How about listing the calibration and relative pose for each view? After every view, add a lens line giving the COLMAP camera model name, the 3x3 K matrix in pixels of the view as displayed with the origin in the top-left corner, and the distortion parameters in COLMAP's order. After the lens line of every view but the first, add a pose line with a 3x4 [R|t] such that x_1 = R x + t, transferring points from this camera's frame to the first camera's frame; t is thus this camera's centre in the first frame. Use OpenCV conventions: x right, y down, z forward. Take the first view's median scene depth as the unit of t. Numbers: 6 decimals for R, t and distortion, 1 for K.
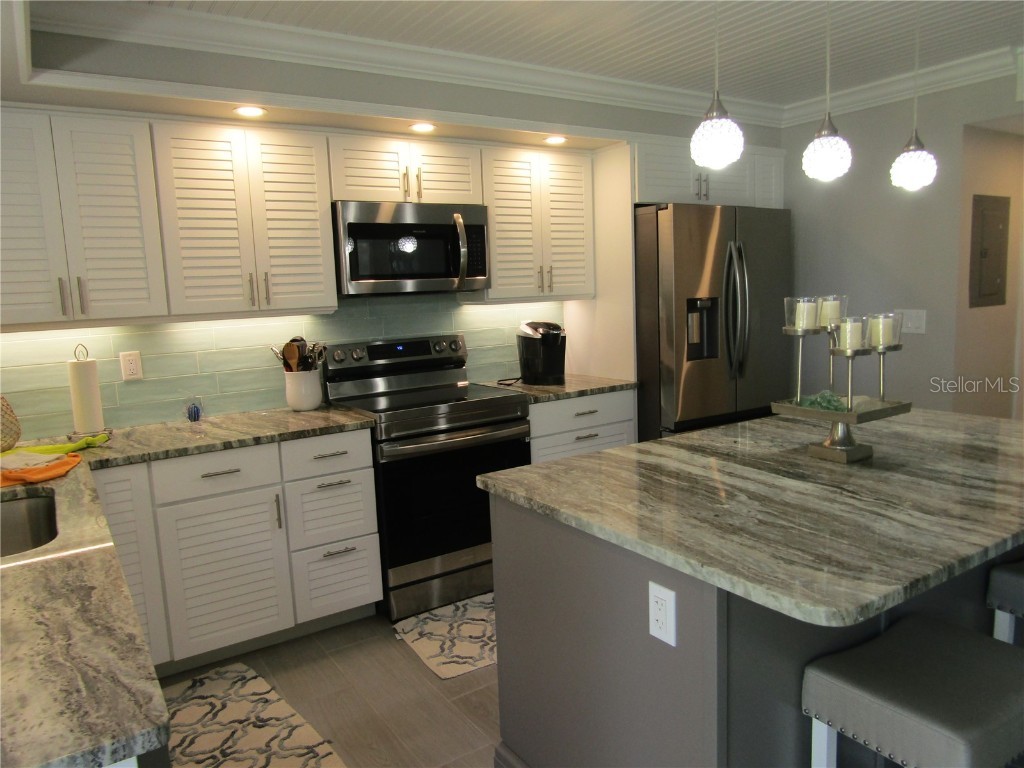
lens RADIAL K [[729.9, 0, 514.4], [0, 729.9, 387.2], [0, 0, 1]] dist [-0.006826, -0.000524]
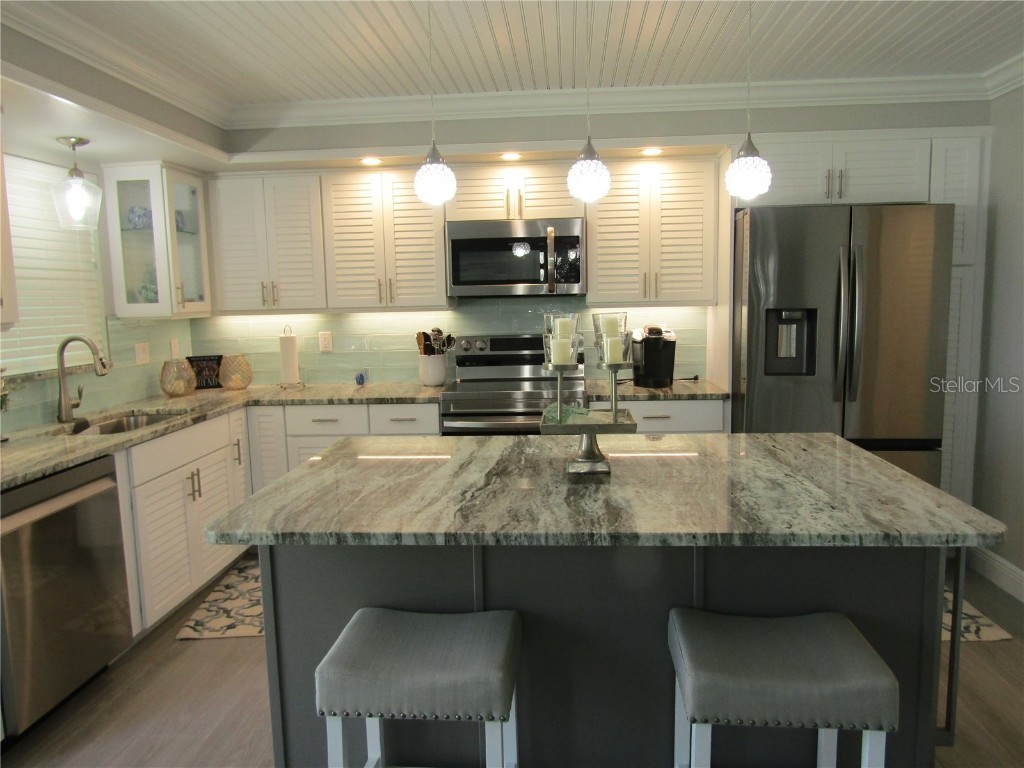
lens RADIAL K [[729.9, 0, 517.2], [0, 729.9, 382.7], [0, 0, 1]] dist [-0.006826, -0.000524]
pose [[0.796388, 0.096252, -0.597077, 0.642576], [-0.093388, 0.994985, 0.035834, -0.035859], [0.597532, 0.027222, 0.801383, 0.070513]]
